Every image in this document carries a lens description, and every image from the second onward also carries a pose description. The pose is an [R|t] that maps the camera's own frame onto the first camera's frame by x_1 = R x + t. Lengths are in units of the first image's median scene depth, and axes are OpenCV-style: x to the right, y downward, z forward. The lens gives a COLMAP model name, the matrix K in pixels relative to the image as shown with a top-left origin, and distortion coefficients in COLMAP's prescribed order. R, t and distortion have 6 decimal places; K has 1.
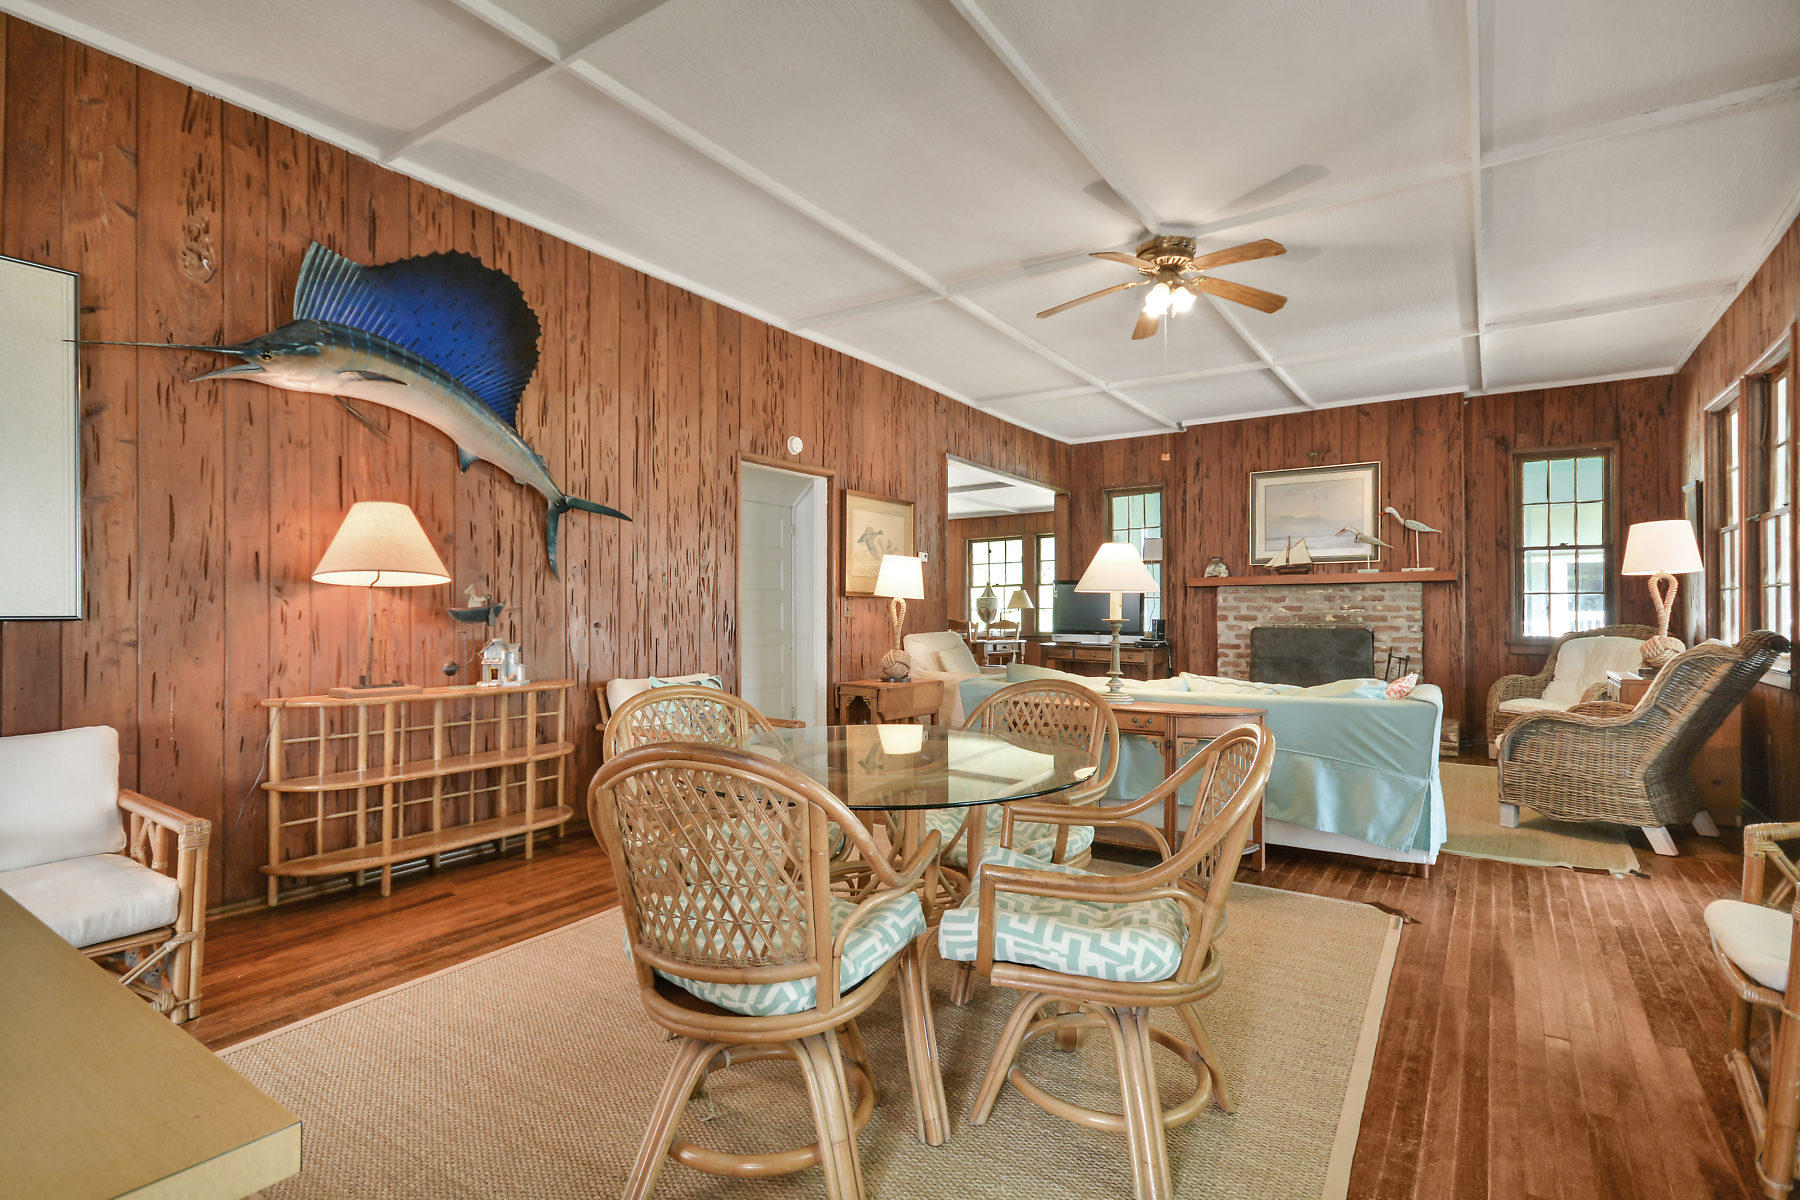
lens RADIAL K [[824.3, 0, 919.8], [0, 824.3, 613.4], [0, 0, 1]] dist [0.005408, 0.000481]
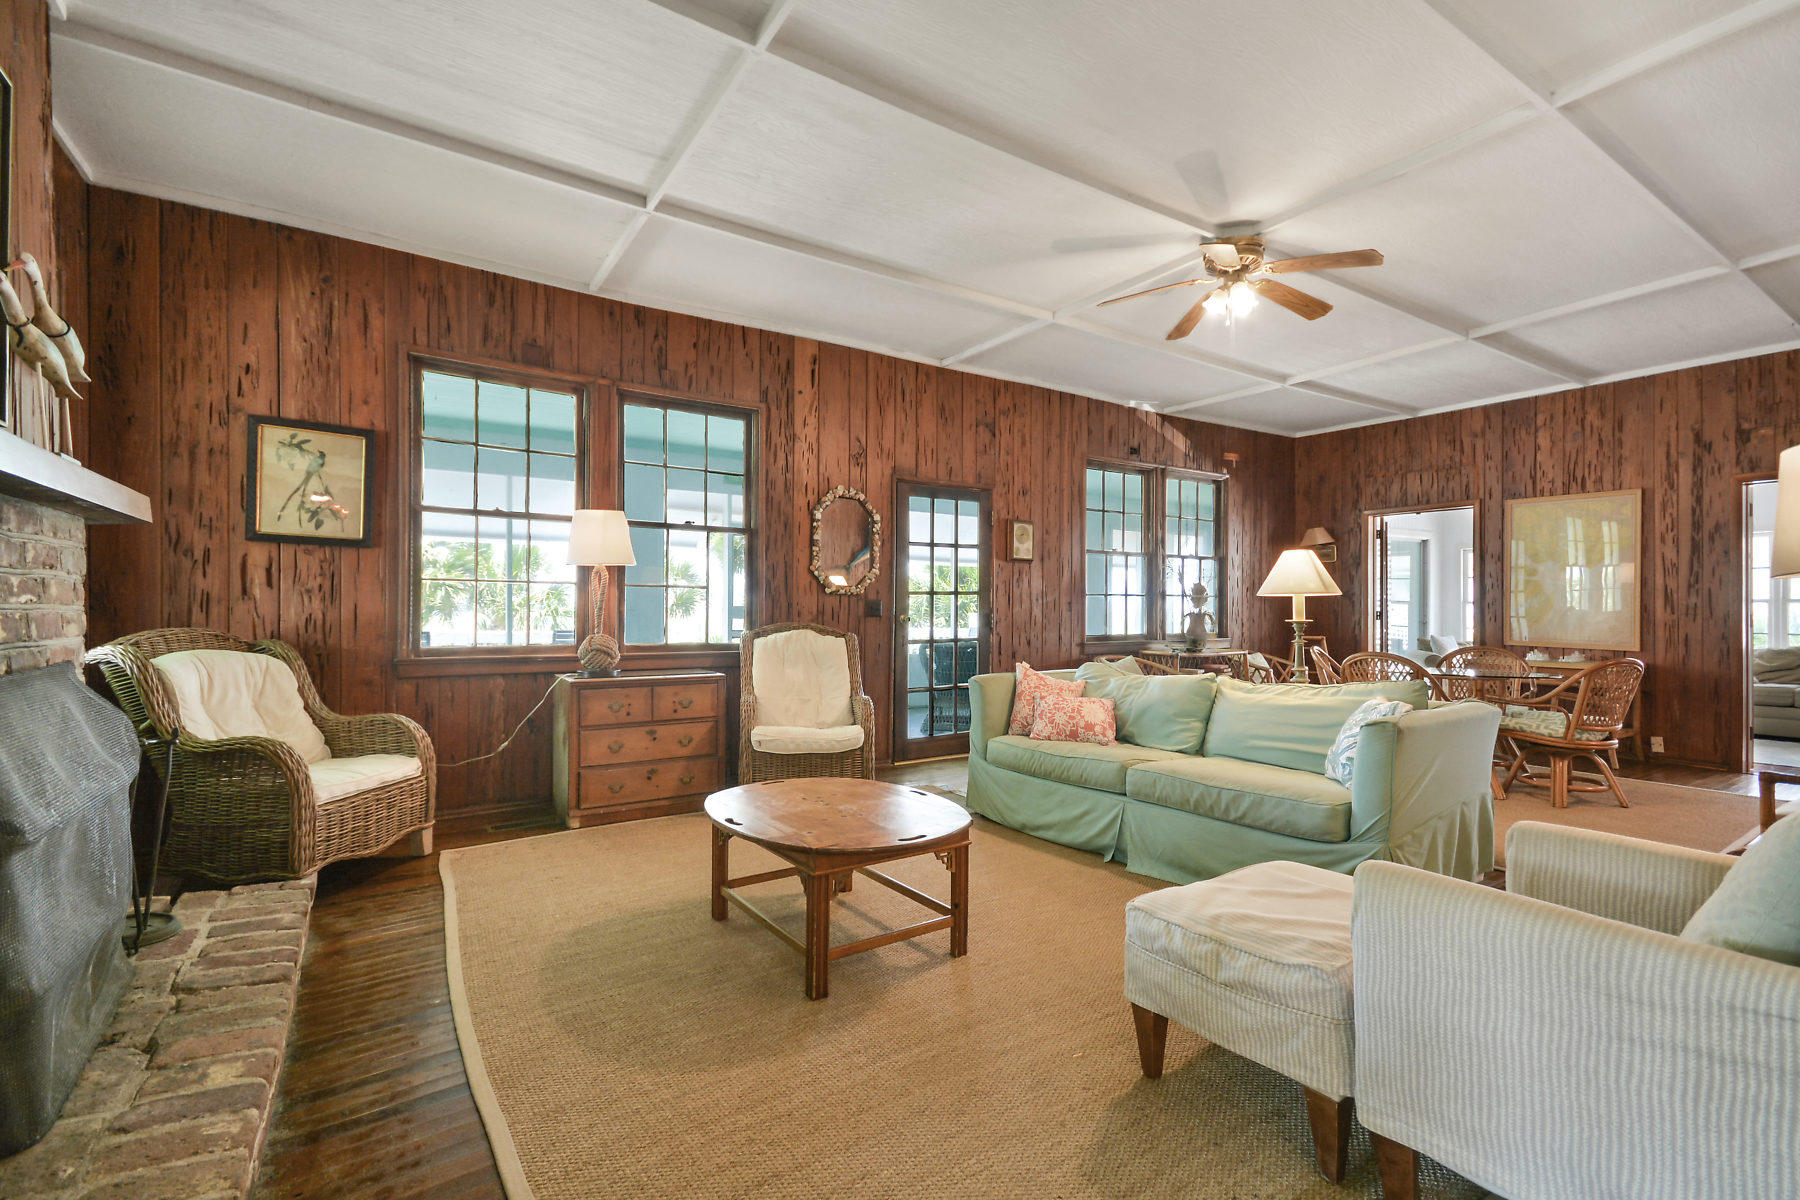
lens RADIAL K [[806.2, 0, 901.0], [0, 806.2, 602.6], [0, 0, 1]] dist [-0.001237, 0.000428]
pose [[-0.932114, -0.002529, 0.362156, 0.165079], [-0.006995, 0.999915, -0.011020, 0.000149], [-0.362097, -0.012805, -0.932052, 1.166957]]
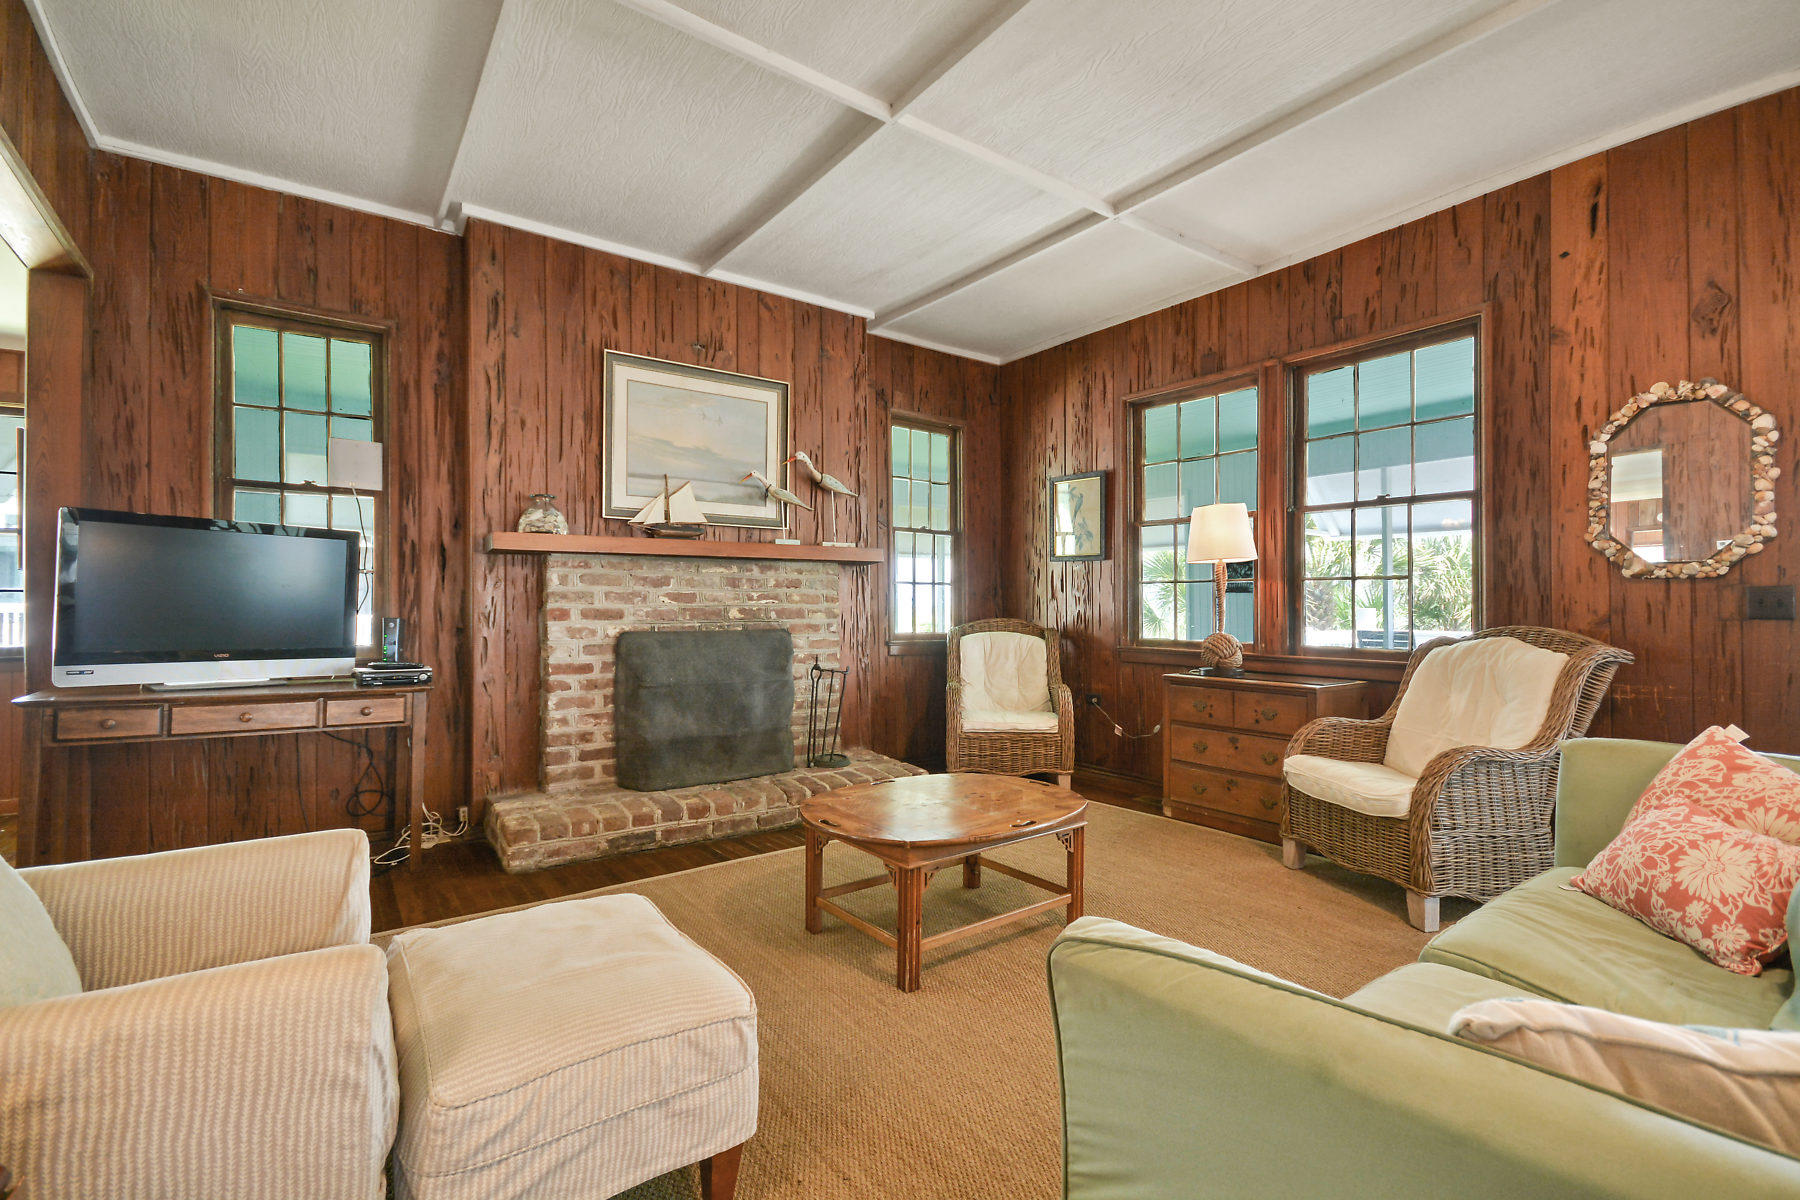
lens RADIAL K [[806.2, 0, 887.6], [0, 806.2, 599.7], [0, 0, 1]] dist [-0.001237, 0.000428]
pose [[0.339333, 0.006602, 0.940643, -0.042301], [-0.001608, 0.999978, -0.006438, -0.000975], [-0.940665, 0.000672, 0.339337, 0.715857]]
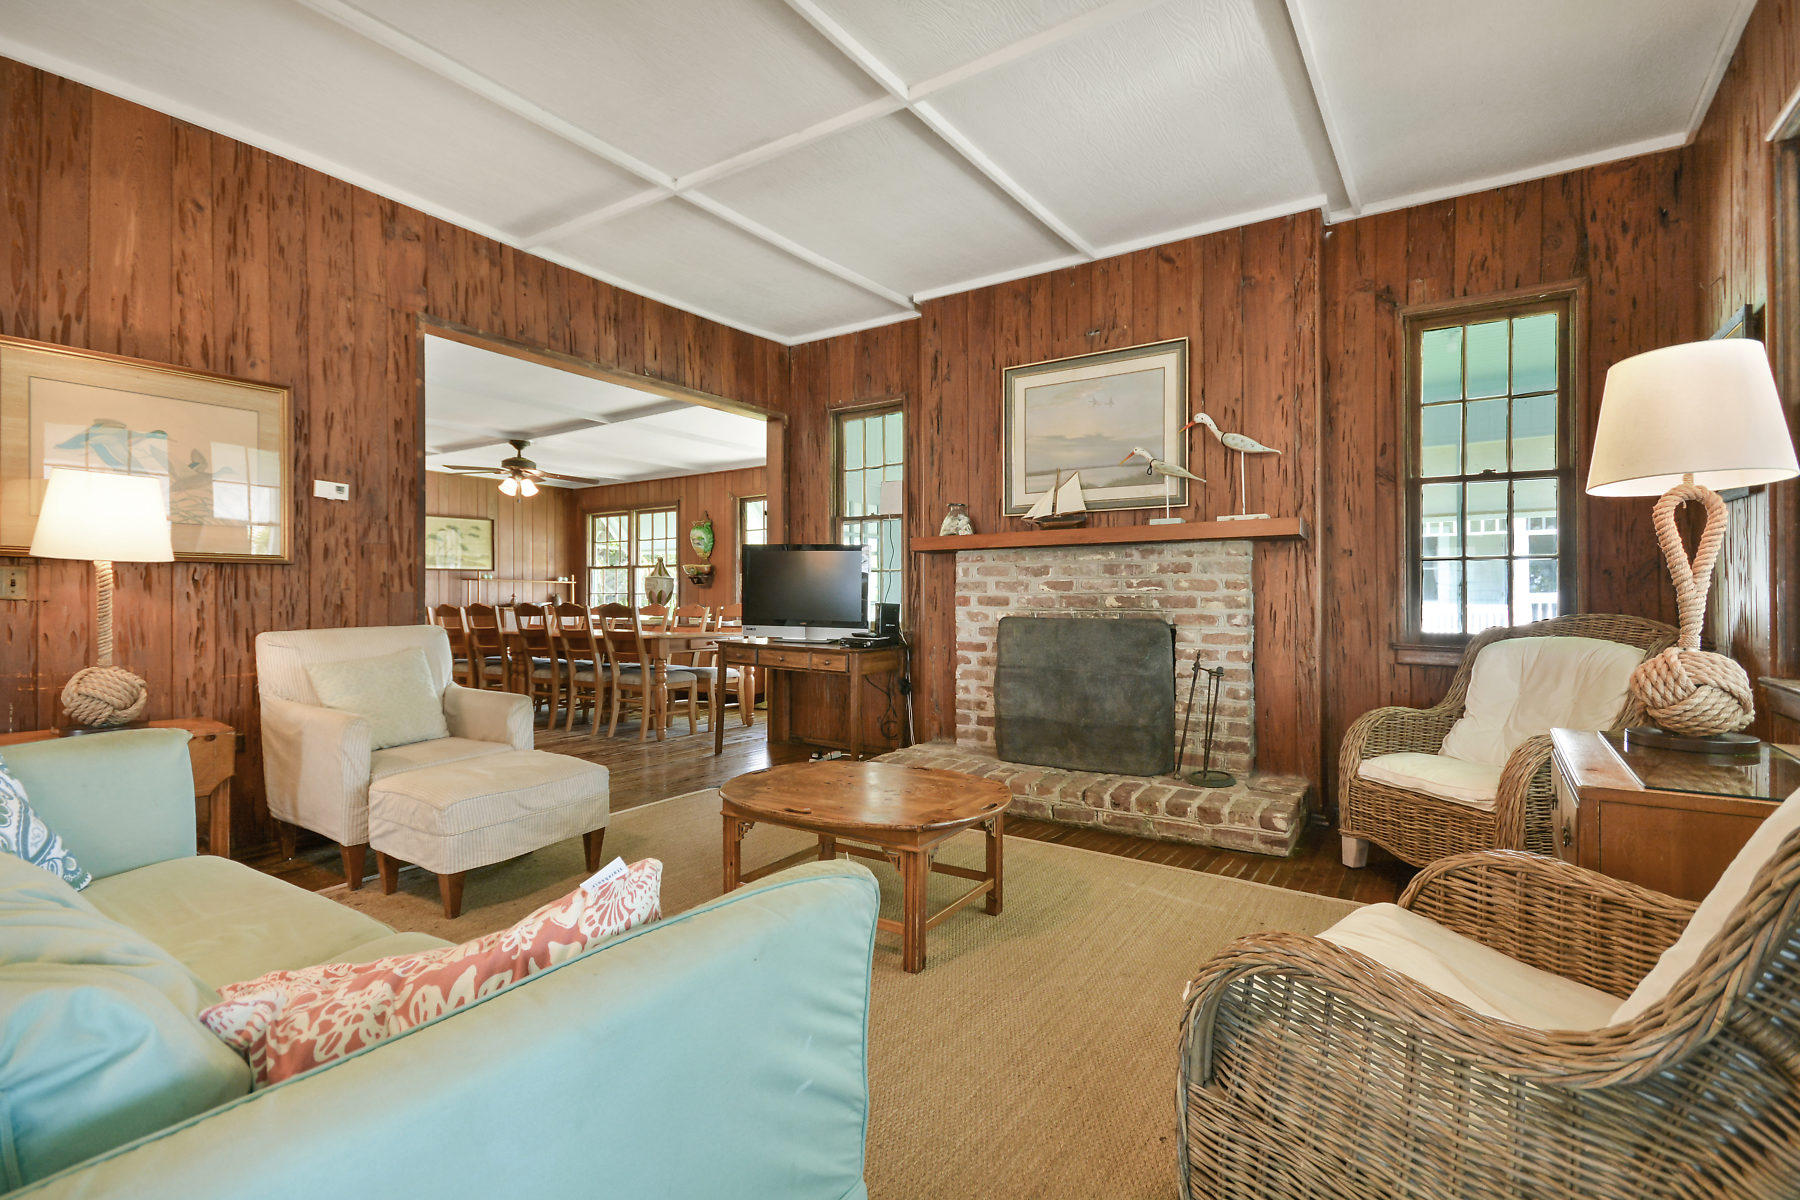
lens RADIAL K [[824.3, 0, 910.3], [0, 824.3, 597.1], [0, 0, 1]] dist [0.005408, 0.000481]
pose [[0.999935, 0.000138, 0.011436, 0.360419], [-0.000153, 0.999999, 0.001262, 0.001927], [-0.011435, -0.001264, 0.999934, 0.420484]]
